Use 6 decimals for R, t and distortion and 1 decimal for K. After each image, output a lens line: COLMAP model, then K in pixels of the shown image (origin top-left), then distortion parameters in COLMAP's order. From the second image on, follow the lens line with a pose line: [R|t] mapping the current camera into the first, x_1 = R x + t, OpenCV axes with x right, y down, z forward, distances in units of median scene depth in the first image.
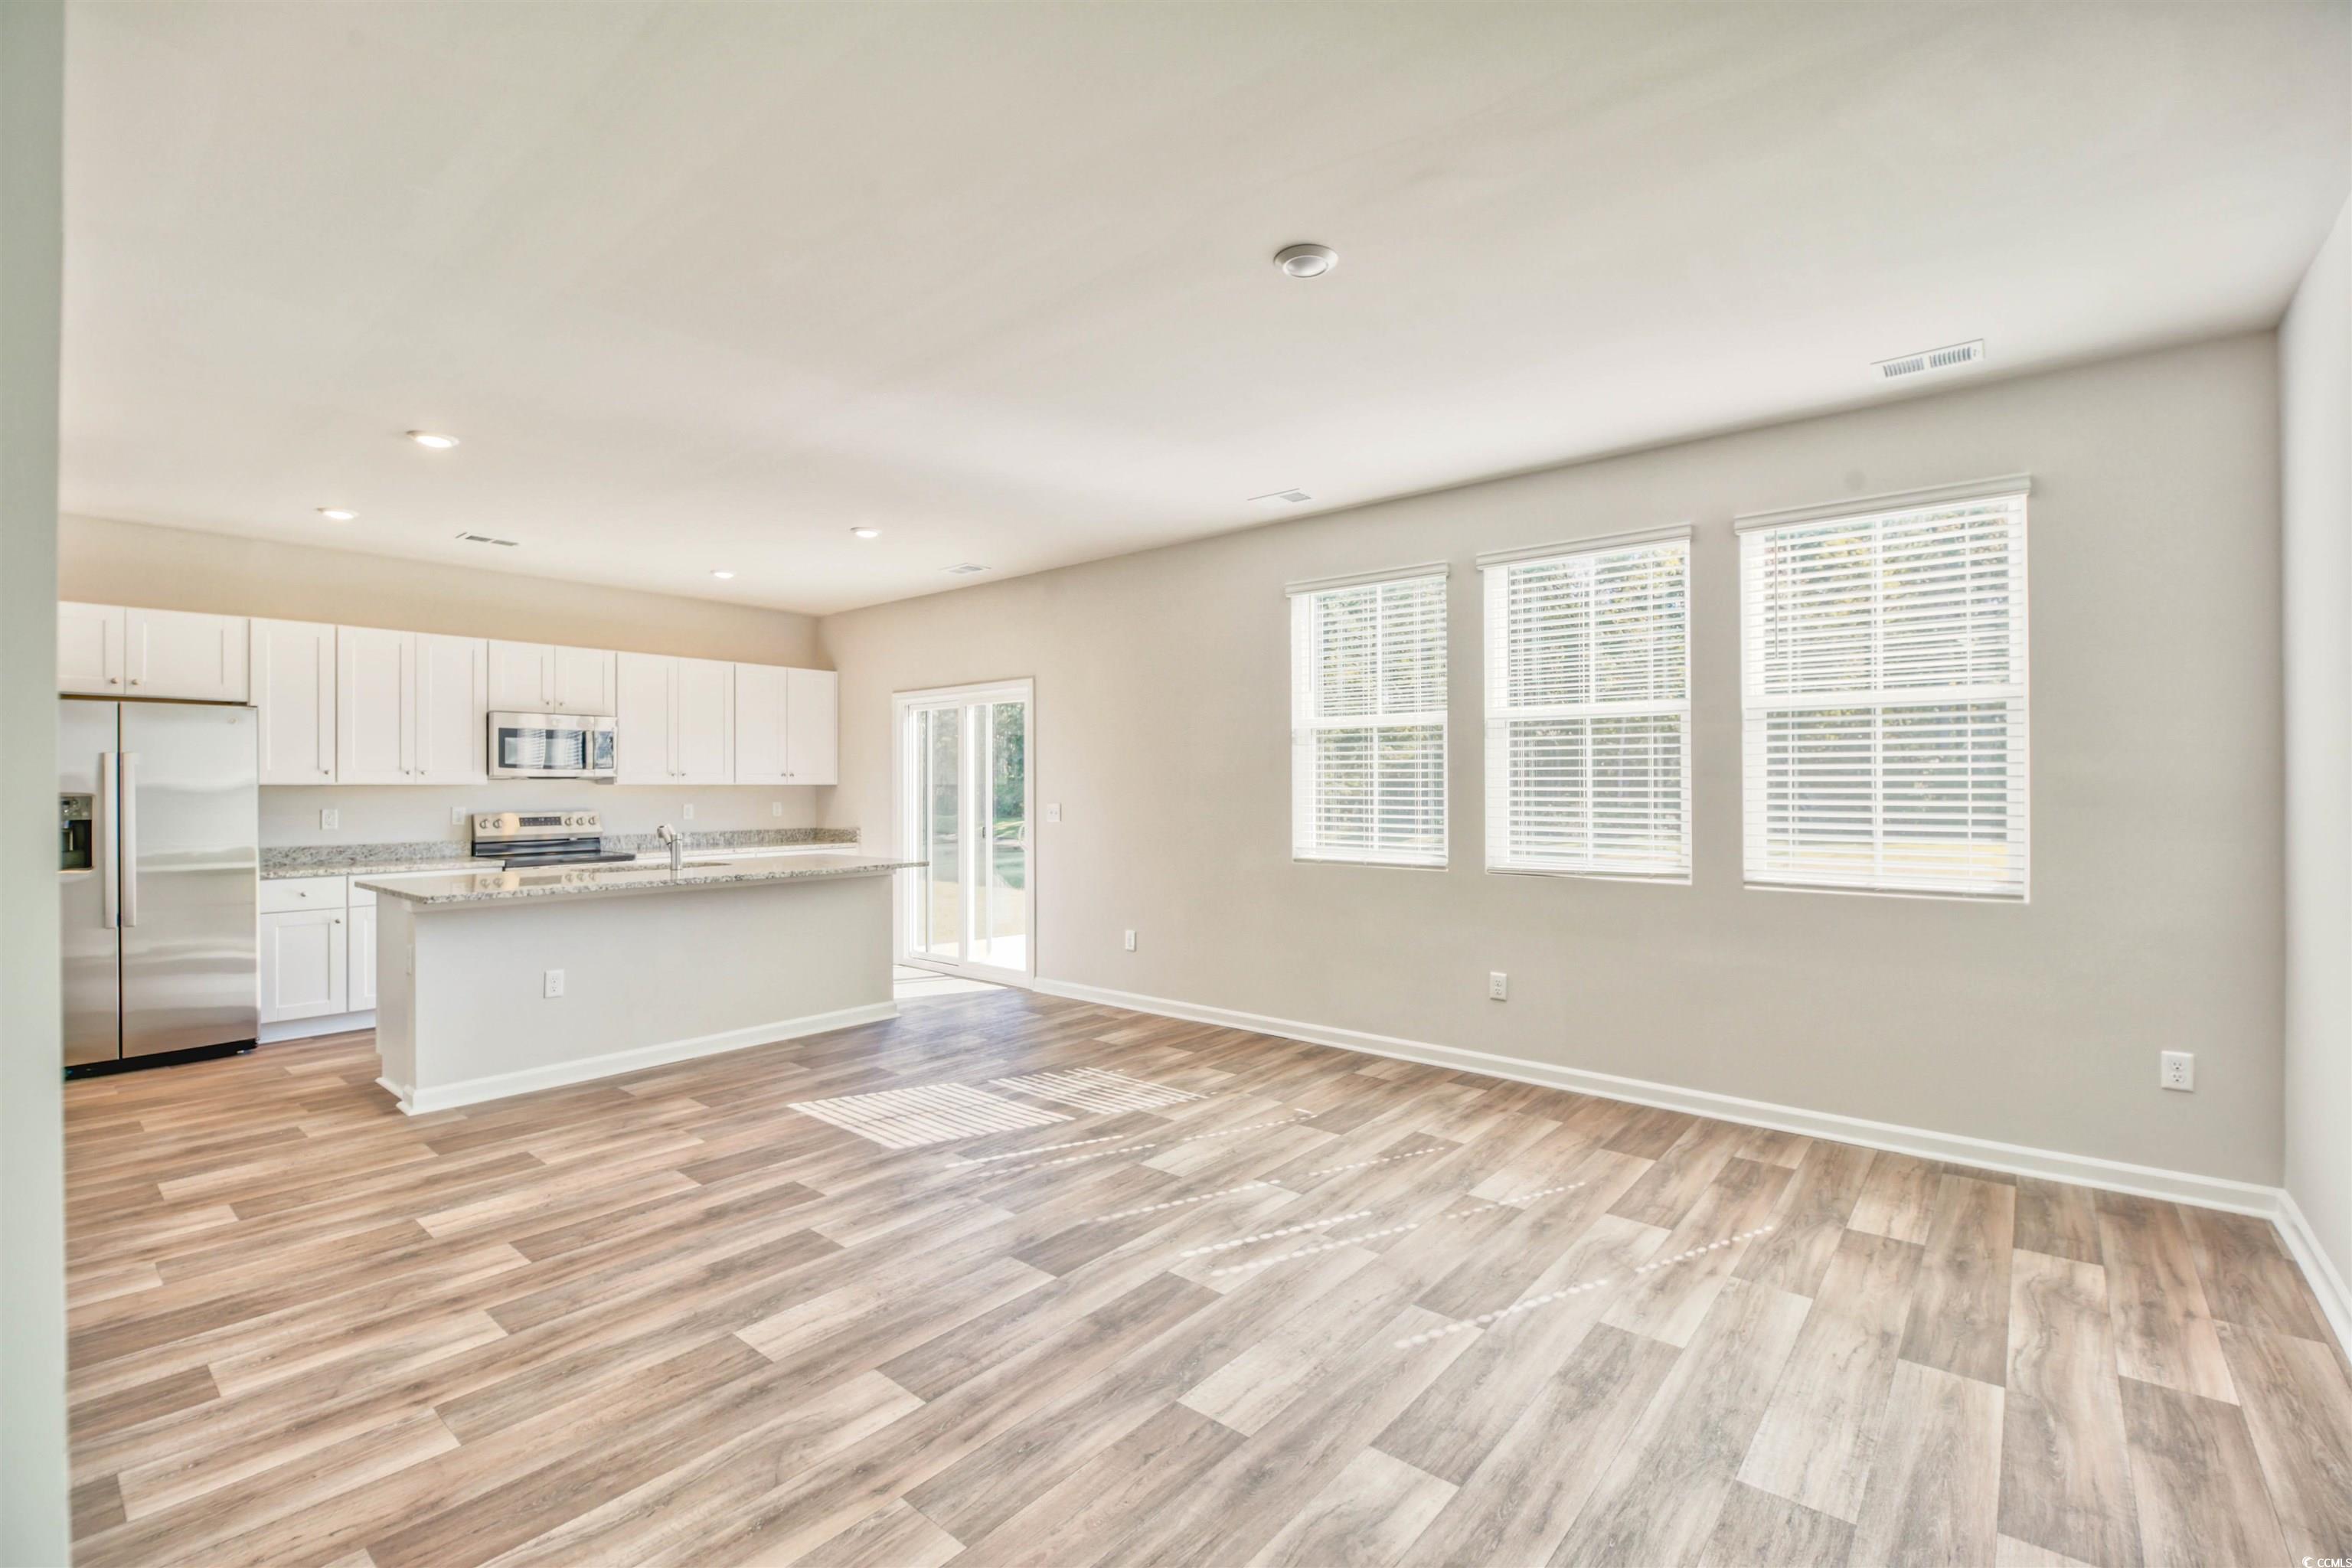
lens RADIAL K [[1043.6, 0, 1184.6], [0, 1043.6, 769.0], [0, 0, 1]] dist [-0.010720, -0.000416]
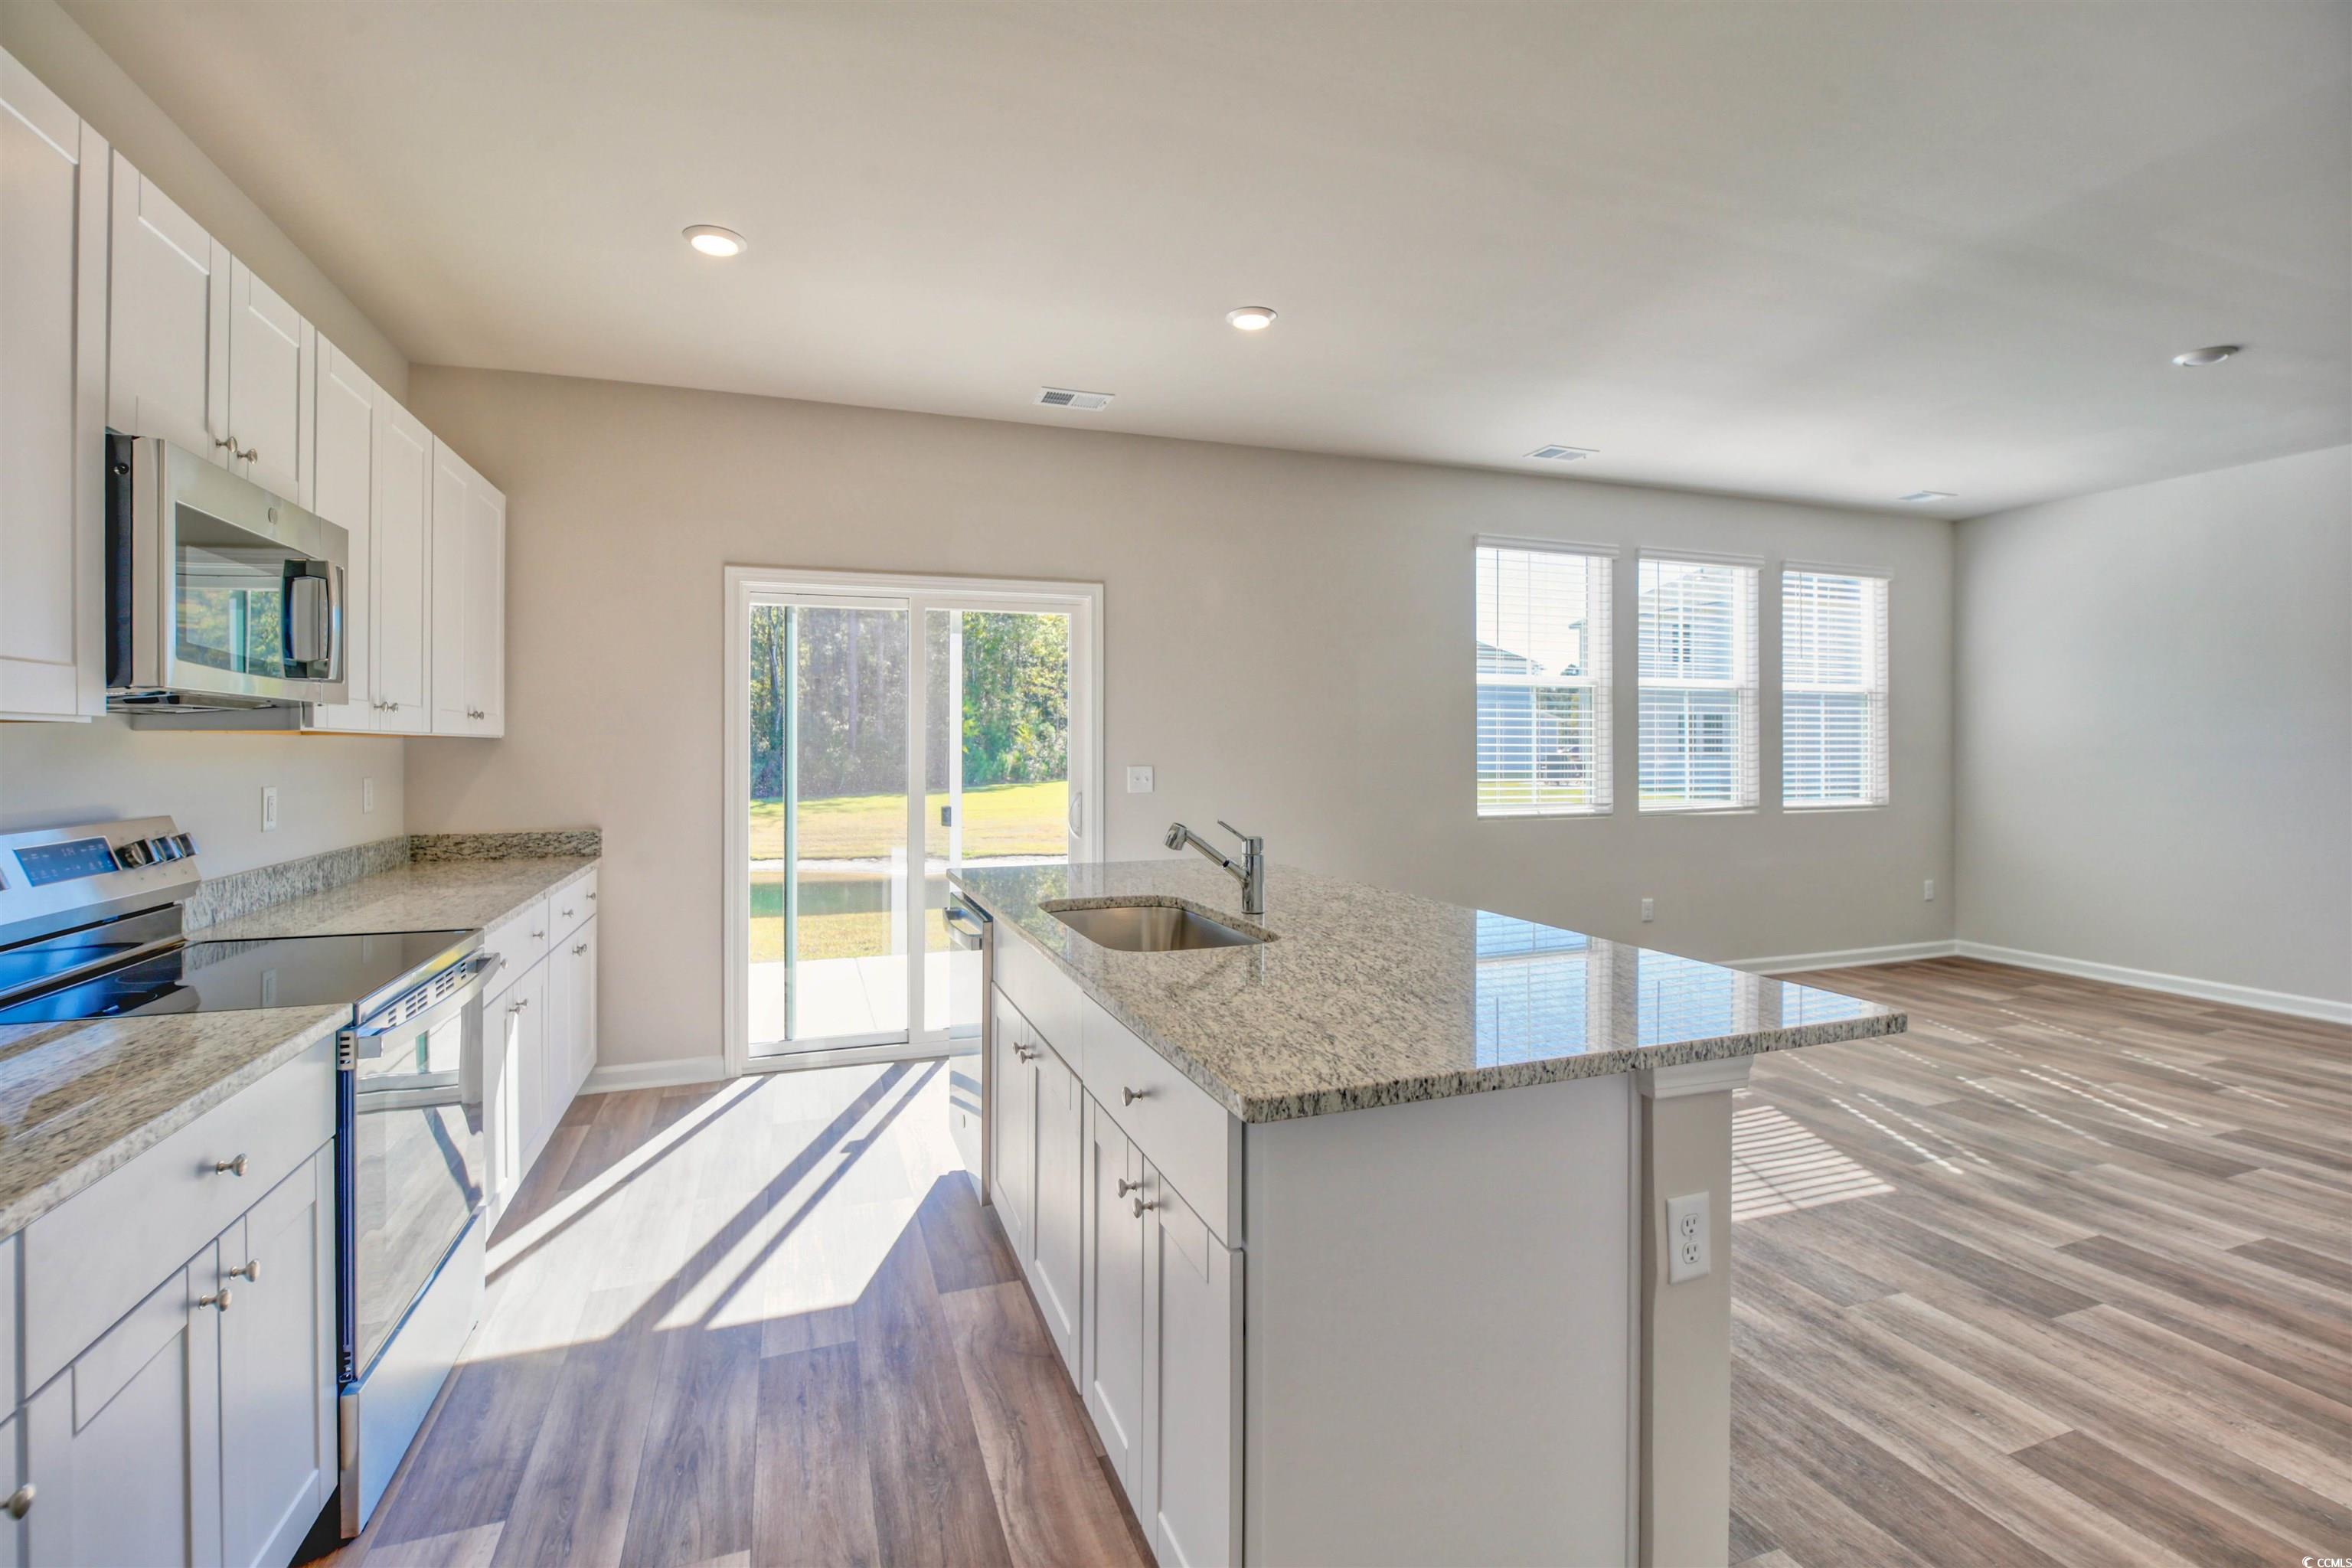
lens RADIAL K [[1043.6, 0, 1181.7], [0, 1043.6, 739.3], [0, 0, 1]] dist [-0.010720, -0.000416]
pose [[0.497294, 0.006141, 0.867560, -0.667448], [-0.016404, 0.999863, 0.002325, 0.011859], [-0.867427, -0.015388, 0.497327, 0.577484]]
